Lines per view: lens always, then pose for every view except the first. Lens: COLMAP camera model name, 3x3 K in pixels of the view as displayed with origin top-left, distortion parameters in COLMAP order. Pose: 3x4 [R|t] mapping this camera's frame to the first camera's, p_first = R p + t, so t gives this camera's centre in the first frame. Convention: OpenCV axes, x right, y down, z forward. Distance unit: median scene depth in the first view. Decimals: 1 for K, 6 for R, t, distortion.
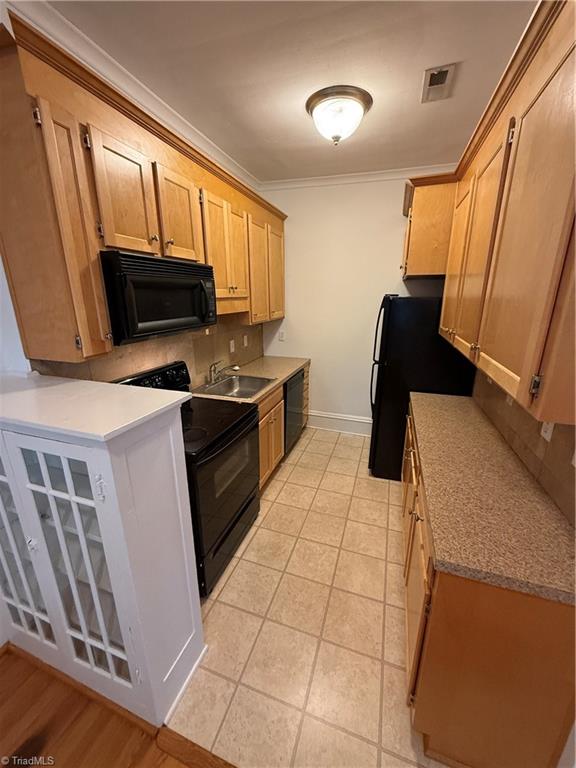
lens RADIAL K [[310.7, 0, 289.0], [0, 310.7, 381.7], [0, 0, 1]] dist [0.001184, -0.000374]
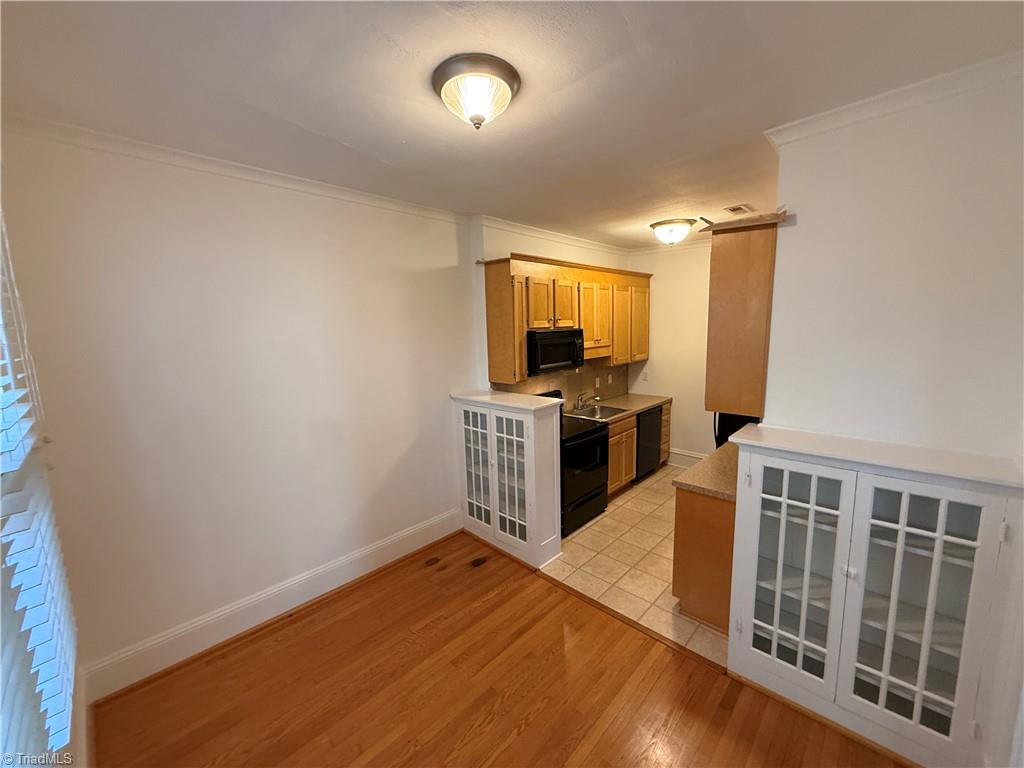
lens RADIAL K [[414.3, 0, 512.1], [0, 414.3, 380.7], [0, 0, 1]] dist [0.001184, -0.000374]
pose [[0.910035, 0.033069, -0.413210, 0.287632], [-0.088007, 0.989502, -0.114635, 0.147264], [0.405082, 0.140687, 0.903391, -0.951633]]
